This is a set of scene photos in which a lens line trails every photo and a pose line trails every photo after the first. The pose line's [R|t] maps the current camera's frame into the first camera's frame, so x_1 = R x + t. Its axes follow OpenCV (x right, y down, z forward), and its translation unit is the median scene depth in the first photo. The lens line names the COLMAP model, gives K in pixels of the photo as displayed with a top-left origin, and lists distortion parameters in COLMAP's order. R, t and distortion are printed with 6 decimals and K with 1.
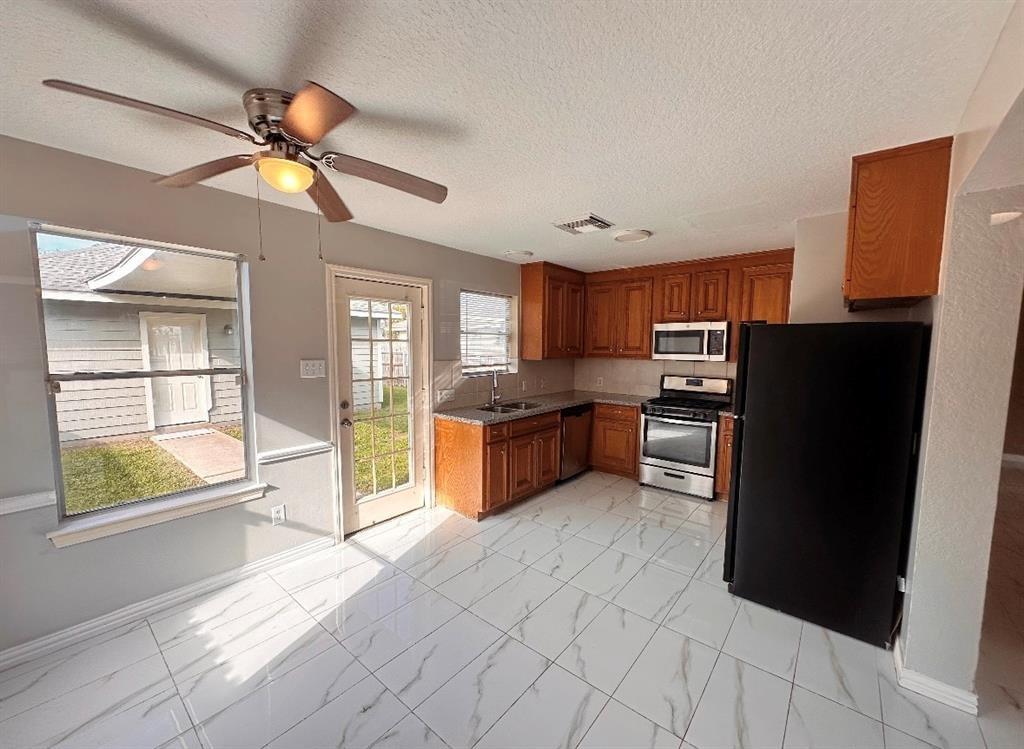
lens RADIAL K [[407.1, 0, 510.6], [0, 407.1, 378.8], [0, 0, 1]] dist [0.000032, 0.000011]
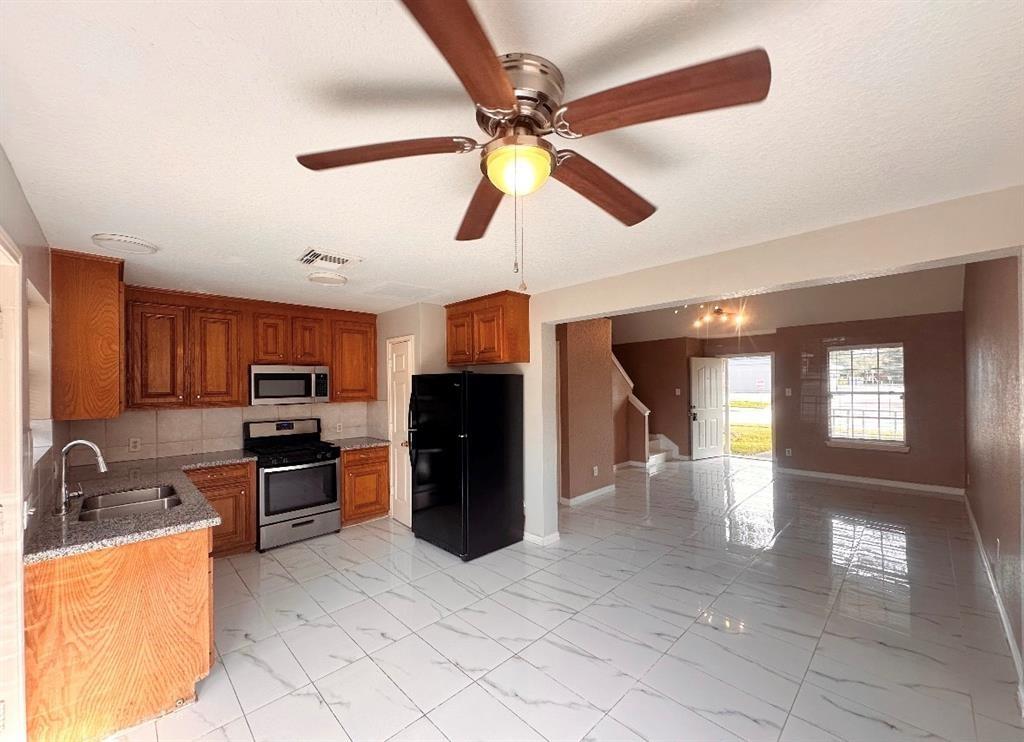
lens RADIAL K [[407.2, 0, 510.6], [0, 407.2, 378.4], [0, 0, 1]] dist [0.000425, 0.000069]
pose [[0.101955, 0.004067, 0.994781, -0.476667], [0.093461, 0.995529, -0.013649, -0.042194], [-0.990389, 0.094365, 0.101119, 0.358109]]
